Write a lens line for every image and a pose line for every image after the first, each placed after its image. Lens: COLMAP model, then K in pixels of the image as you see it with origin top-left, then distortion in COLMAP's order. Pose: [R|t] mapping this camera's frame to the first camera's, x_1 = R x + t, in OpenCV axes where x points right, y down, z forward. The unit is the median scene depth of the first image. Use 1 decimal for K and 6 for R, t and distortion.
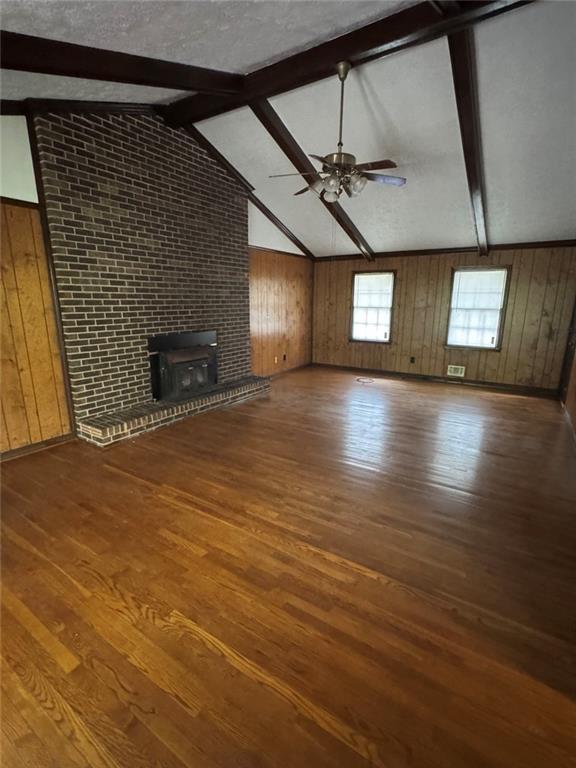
lens RADIAL K [[357.0, 0, 286.2], [0, 357.0, 383.0], [0, 0, 1]] dist [0.000963, 0.000387]
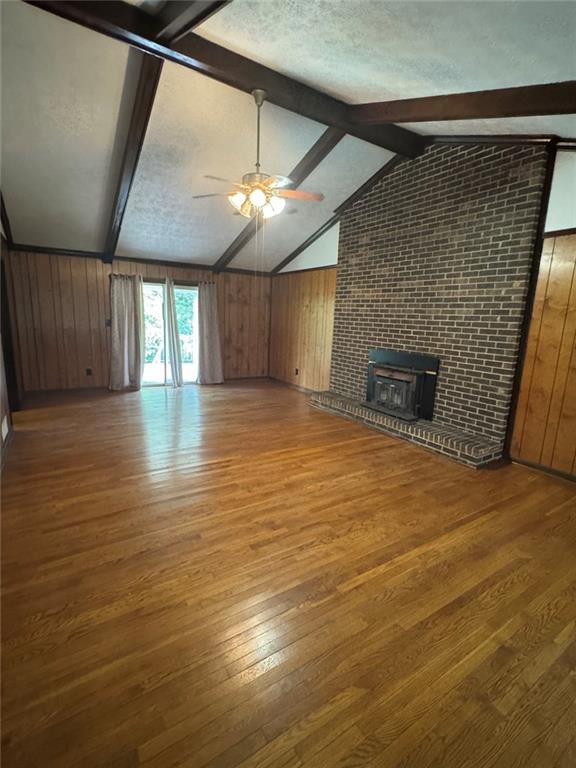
lens RADIAL K [[357.0, 0, 285.9], [0, 357.0, 383.5], [0, 0, 1]] dist [0.000963, 0.000387]
pose [[-0.417382, 0.159500, -0.894624, 0.825387], [-0.238214, 0.930845, 0.277095, -0.277074], [0.876953, 0.328766, -0.350523, 1.174207]]
